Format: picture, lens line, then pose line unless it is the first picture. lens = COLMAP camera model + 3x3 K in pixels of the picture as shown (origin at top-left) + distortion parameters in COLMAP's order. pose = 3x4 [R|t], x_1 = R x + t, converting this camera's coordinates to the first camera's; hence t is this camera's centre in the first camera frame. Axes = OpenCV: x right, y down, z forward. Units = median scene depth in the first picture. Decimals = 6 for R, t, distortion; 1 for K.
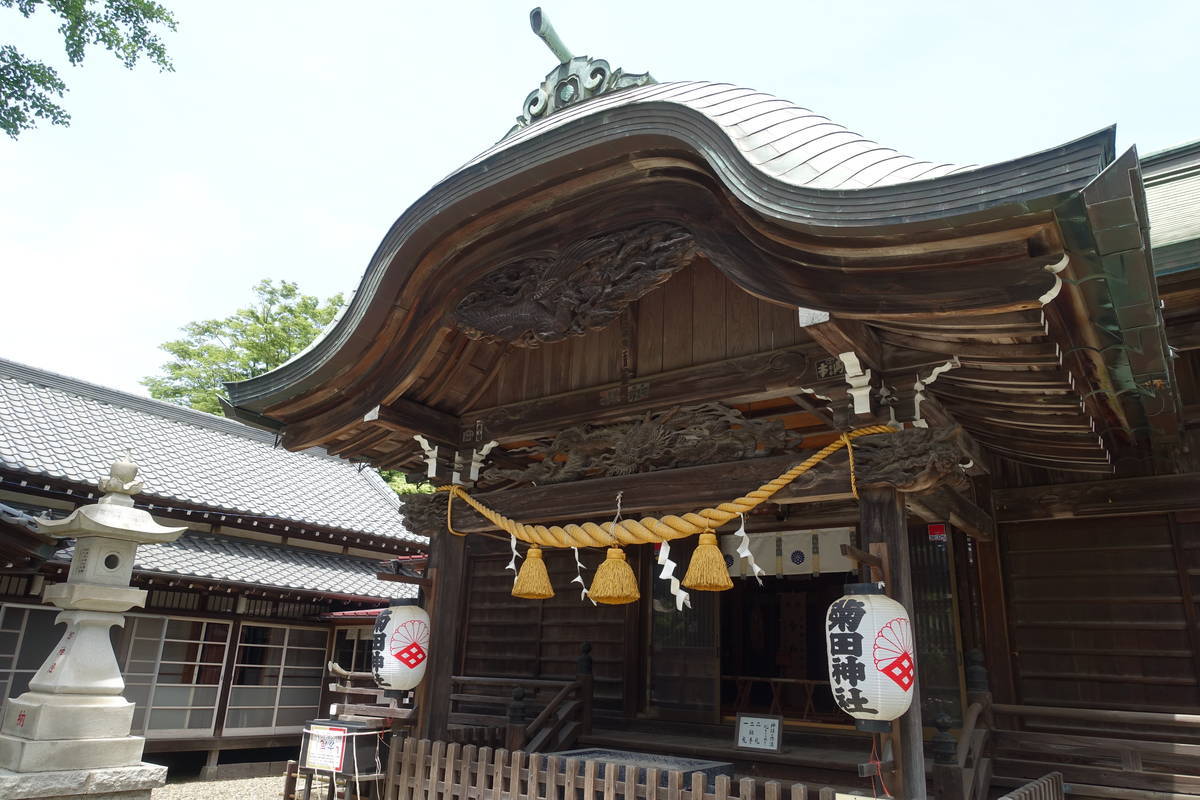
lens RADIAL K [[826.9, 0, 600.6], [0, 826.9, 399.5], [0, 0, 1]] dist [-0.001739, 0.002414]
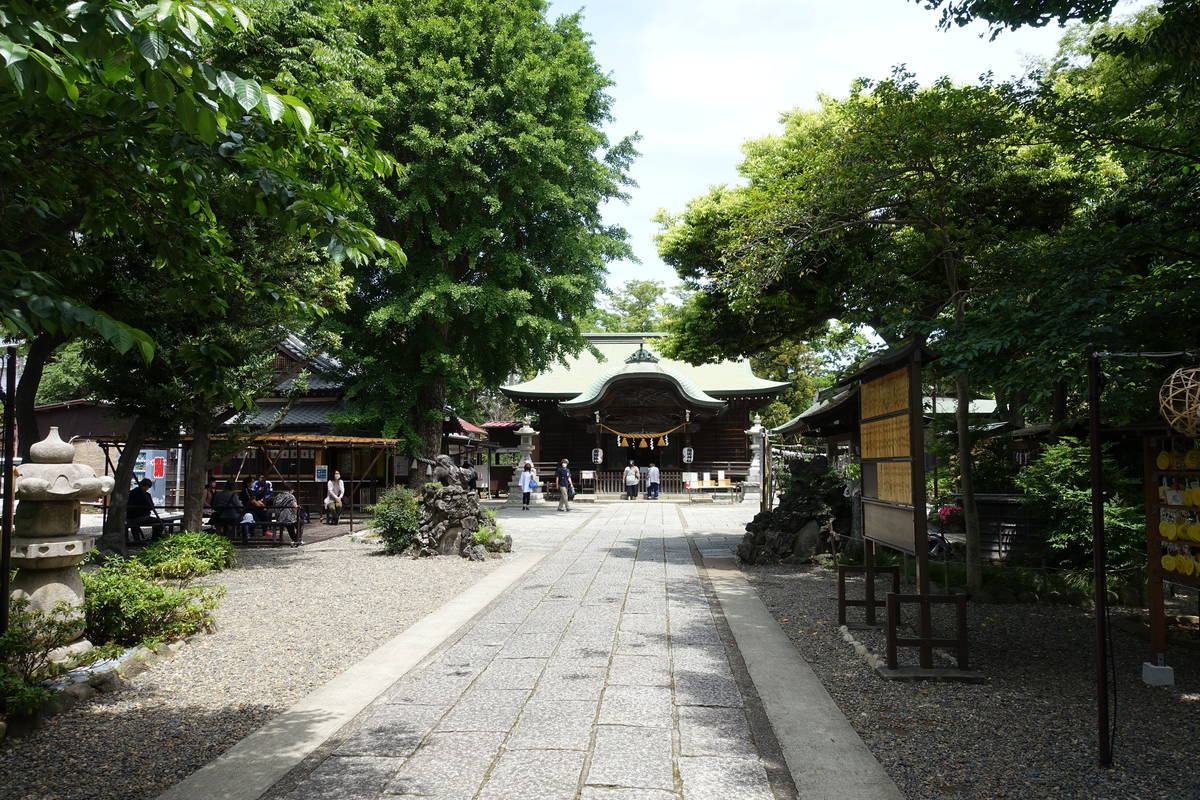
lens RADIAL K [[826.9, 0, 599.7], [0, 826.9, 400.6], [0, 0, 1]] dist [-0.001739, 0.002414]
pose [[0.855678, -0.008318, 0.517441, -3.330574], [-0.122905, 0.967998, 0.218804, -1.348318], [-0.502702, -0.250822, 0.827272, -3.699048]]
